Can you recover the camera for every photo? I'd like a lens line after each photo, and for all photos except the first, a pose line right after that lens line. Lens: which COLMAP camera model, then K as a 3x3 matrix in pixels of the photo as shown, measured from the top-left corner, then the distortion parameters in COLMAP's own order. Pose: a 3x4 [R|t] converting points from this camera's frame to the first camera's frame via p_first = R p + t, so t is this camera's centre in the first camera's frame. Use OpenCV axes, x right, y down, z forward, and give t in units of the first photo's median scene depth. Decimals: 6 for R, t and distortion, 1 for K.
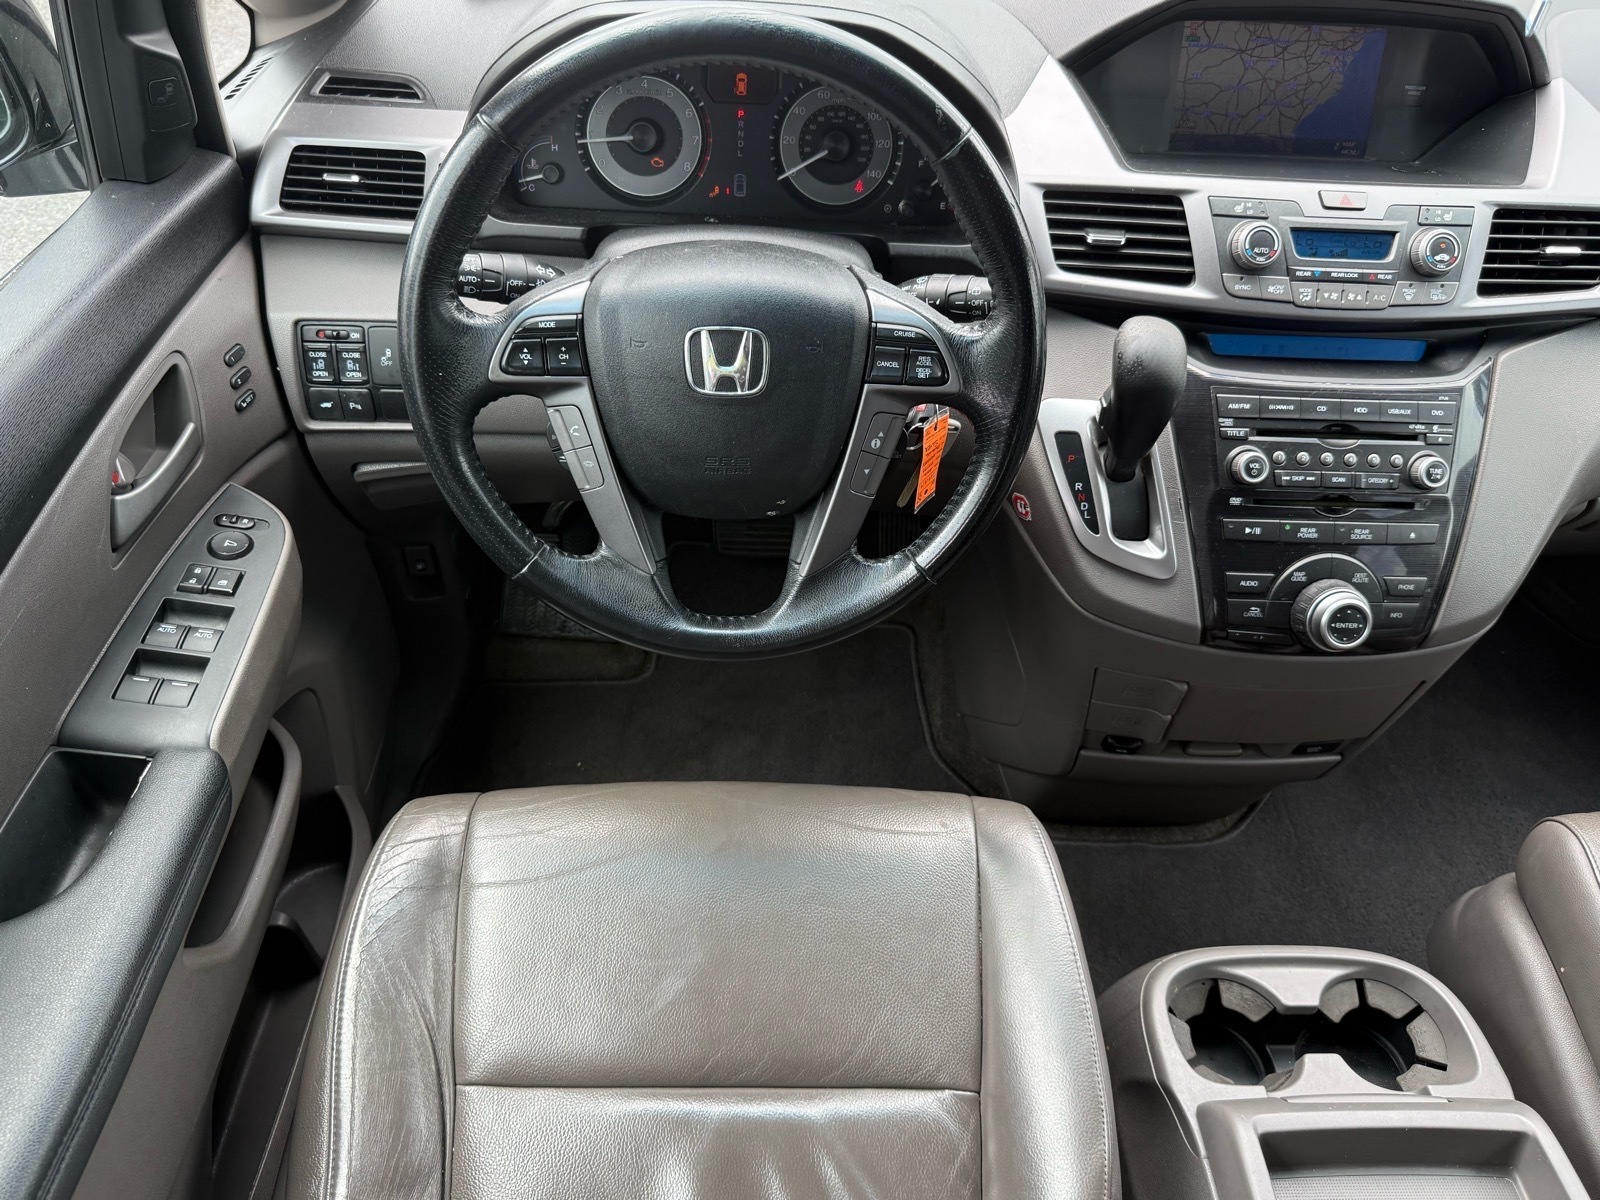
lens RADIAL K [[1191.6, 0, 800.0], [0, 1191.6, 600.0], [0, 0, 1]] dist [-0.032516, -0.001103]
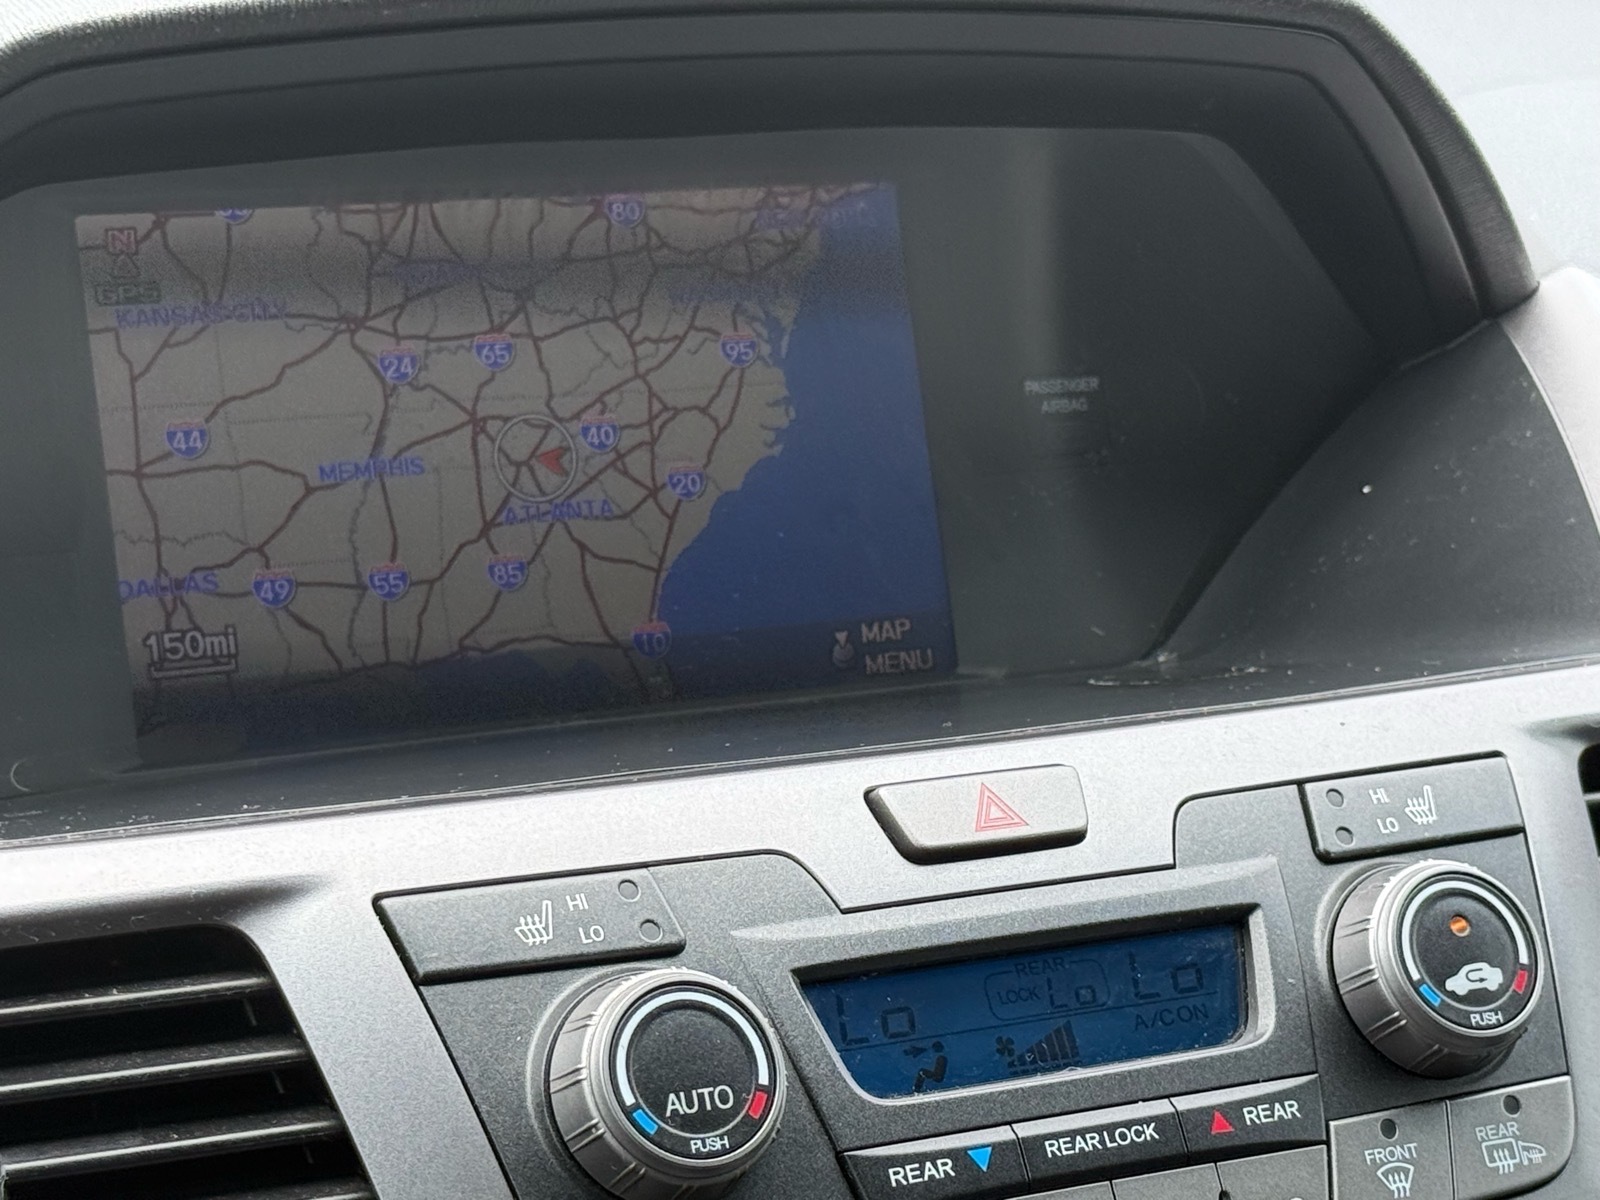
lens RADIAL K [[3954.7, 0, 800.0], [0, 3954.7, 600.0], [0, 0, 1]] dist [0.103679, 0.129904]
pose [[0.896258, -0.118955, 0.427284, 0.129848], [0.298124, 0.874852, -0.381780, -0.108955], [-0.328396, 0.469557, 0.819556, 0.403698]]
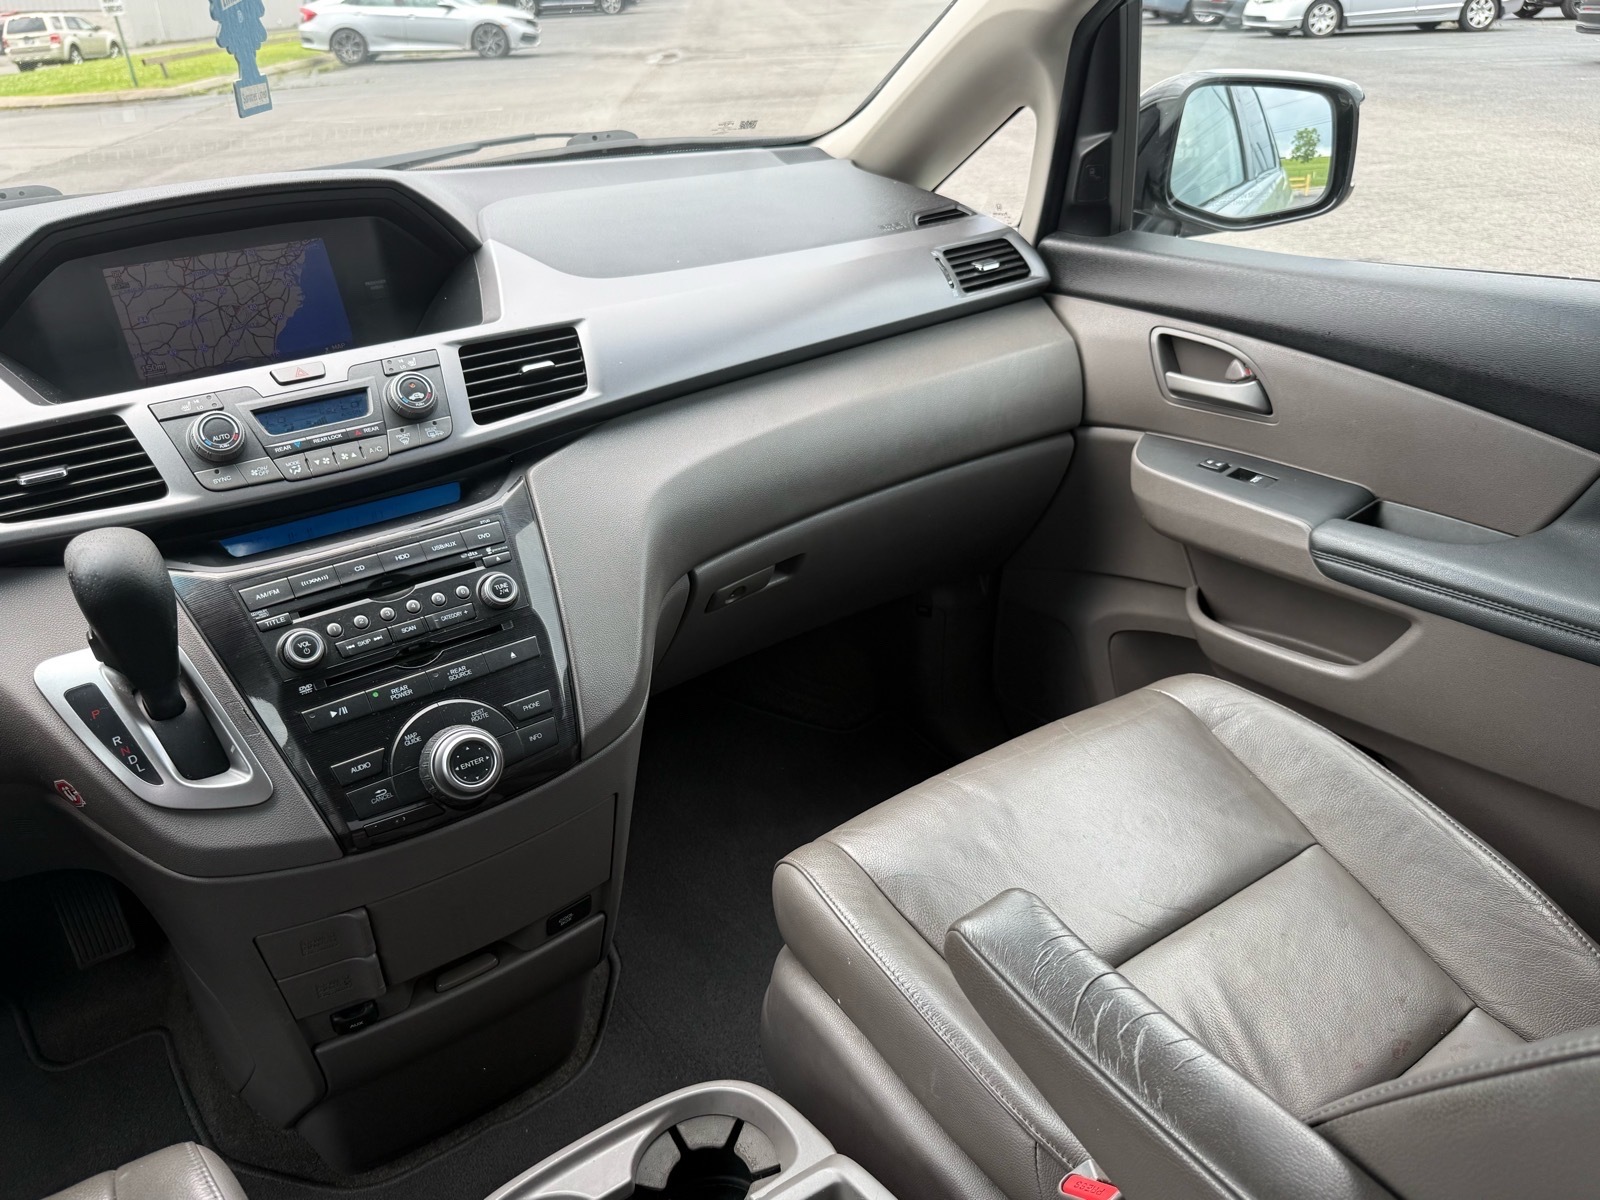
lens RADIAL K [[1201.3, 0, 800.0], [0, 1201.3, 600.0], [0, 0, 1]] dist [-0.005055, -0.006347]
pose [[0.819504, -0.322298, 0.473853, 0.266508], [0.450170, 0.873722, -0.184272, 0.193546], [-0.354625, 0.364326, 0.861108, 0.062468]]
